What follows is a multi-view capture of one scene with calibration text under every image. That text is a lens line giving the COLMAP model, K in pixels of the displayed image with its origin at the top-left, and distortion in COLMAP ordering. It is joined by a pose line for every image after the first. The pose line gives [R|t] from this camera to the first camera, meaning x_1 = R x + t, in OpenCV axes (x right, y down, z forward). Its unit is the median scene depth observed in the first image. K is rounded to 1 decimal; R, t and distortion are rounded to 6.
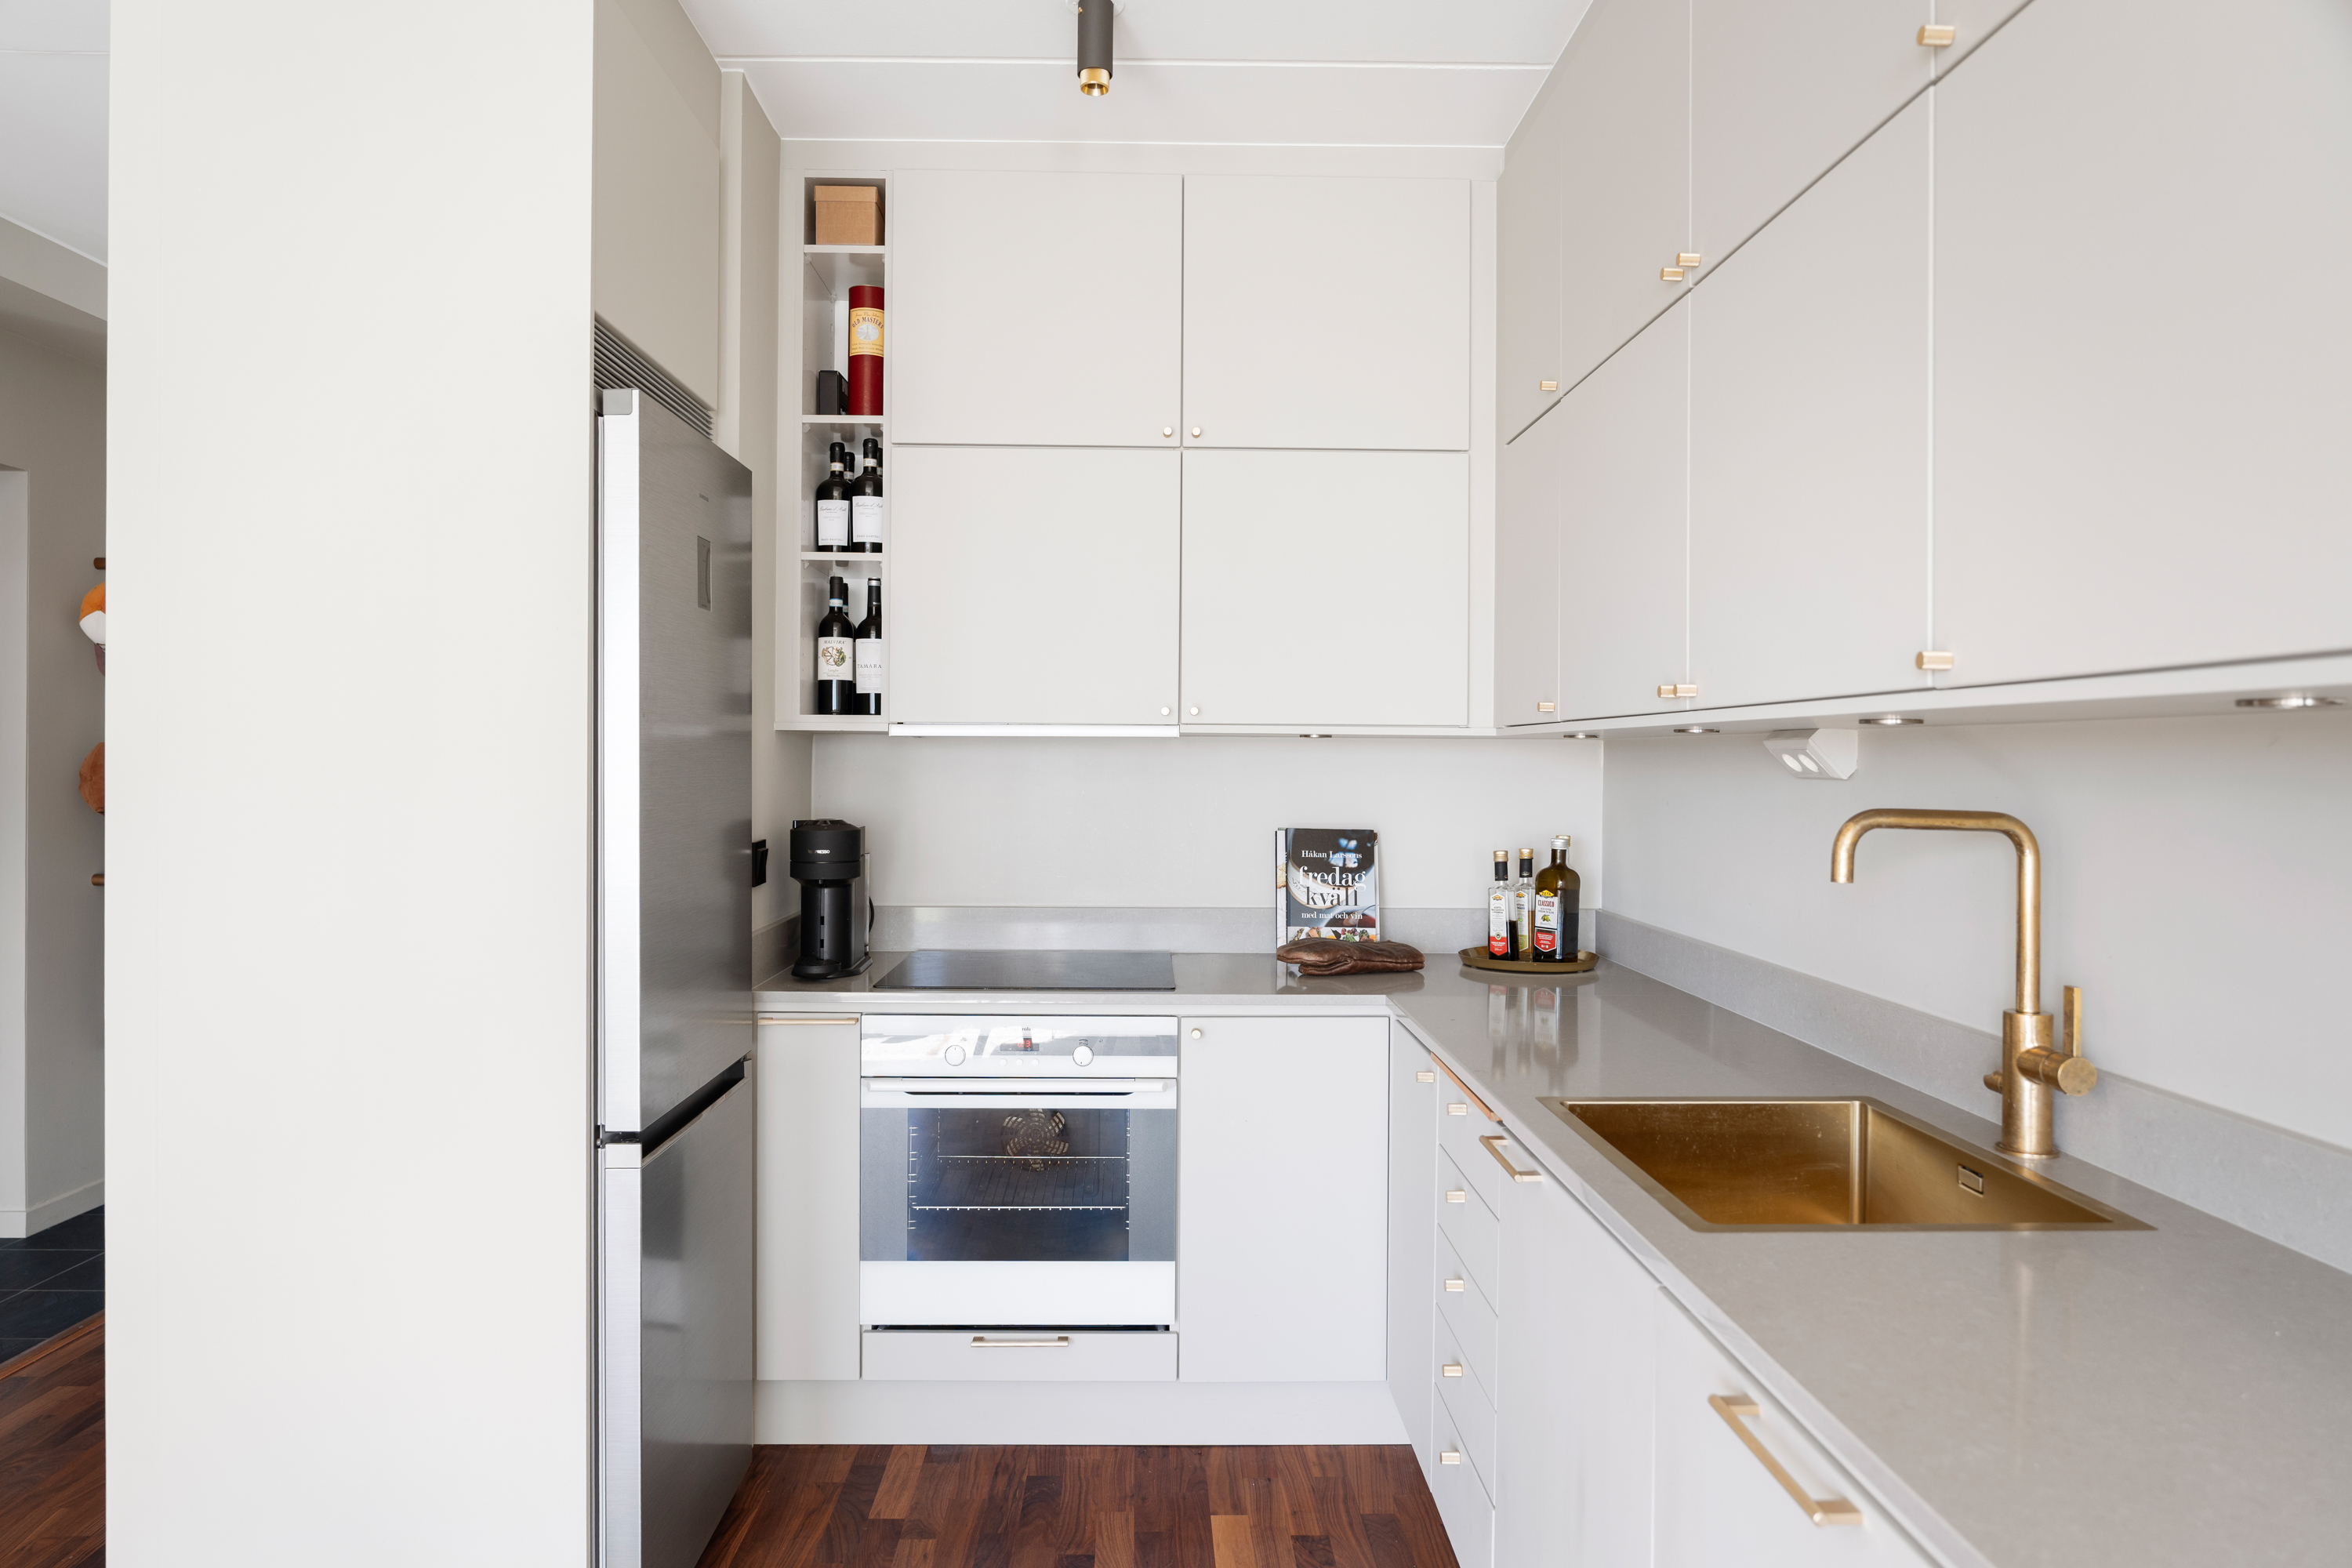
lens RADIAL K [[1465.0, 0, 1176.0], [0, 1465.0, 784.0], [0, 0, 1]] dist [-0.000701, 0.000419]
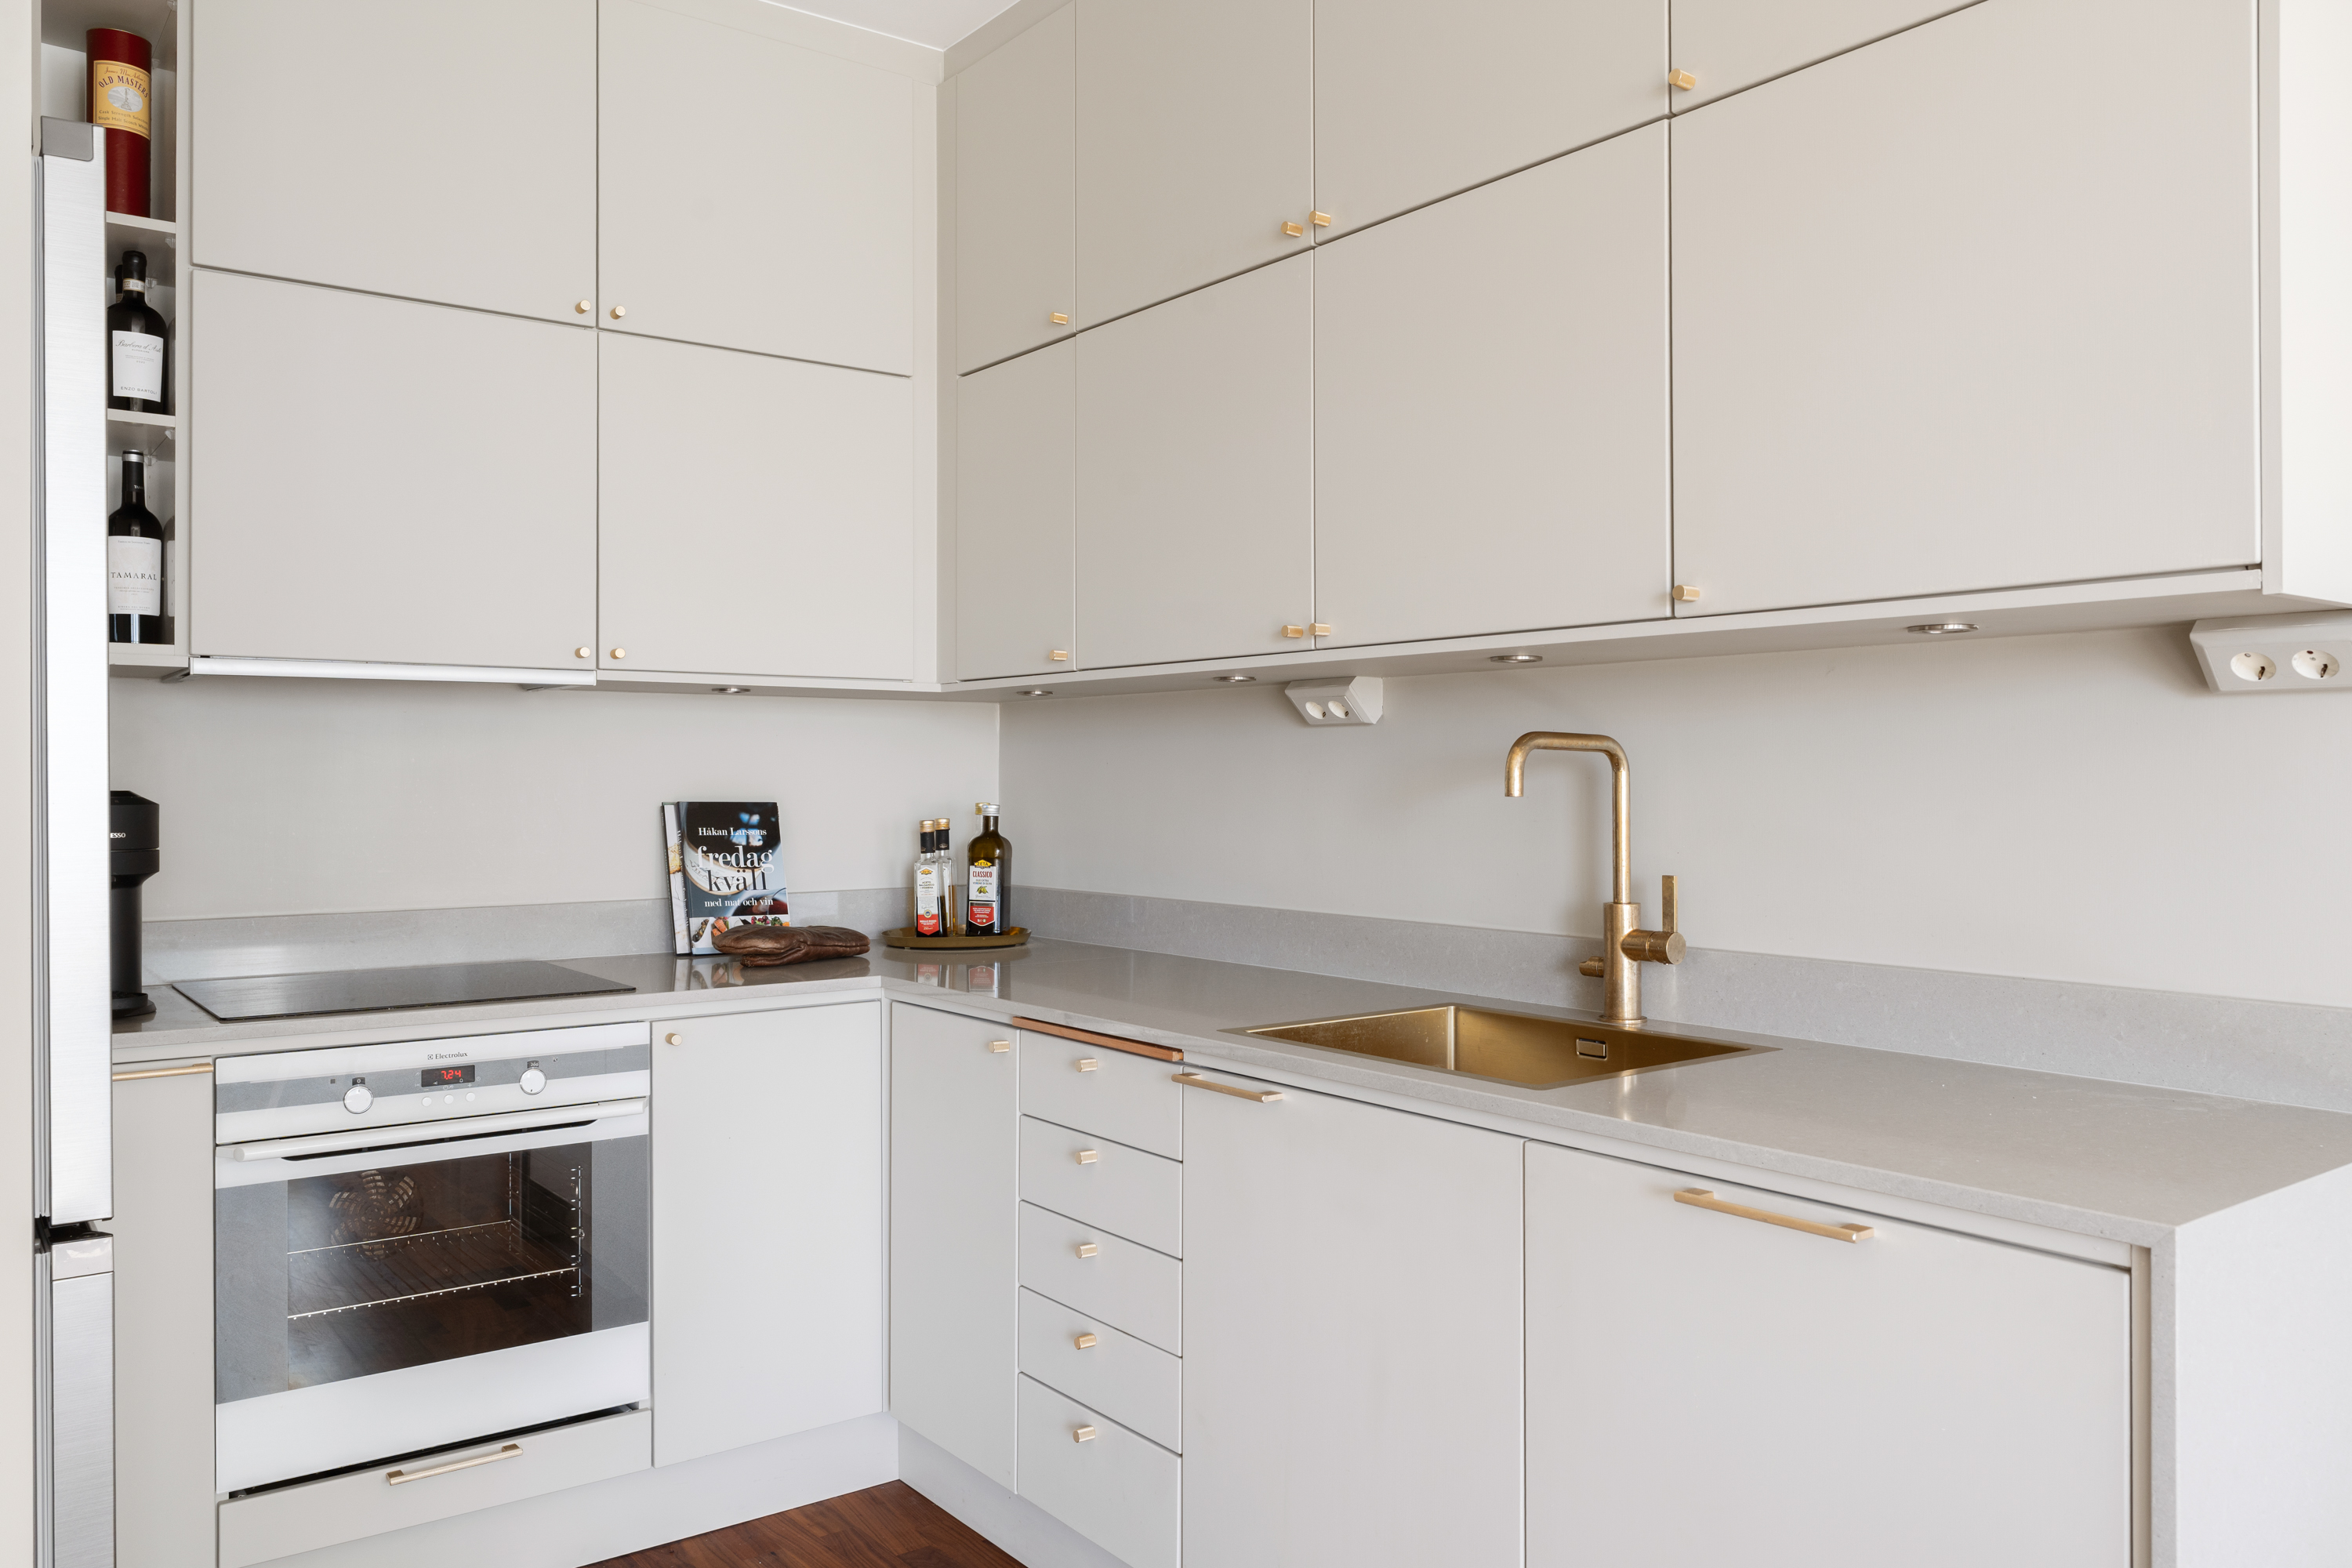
lens RADIAL K [[1734.8, 0, 1180.4], [0, 1734.8, 789.2], [0, 0, 1]] dist [0.006929, 0.005723]
pose [[0.812792, -0.013223, 0.582405, -0.292555], [0.017244, 0.999850, -0.001363, 0.031959], [-0.582299, 0.011151, 0.812898, 0.030961]]
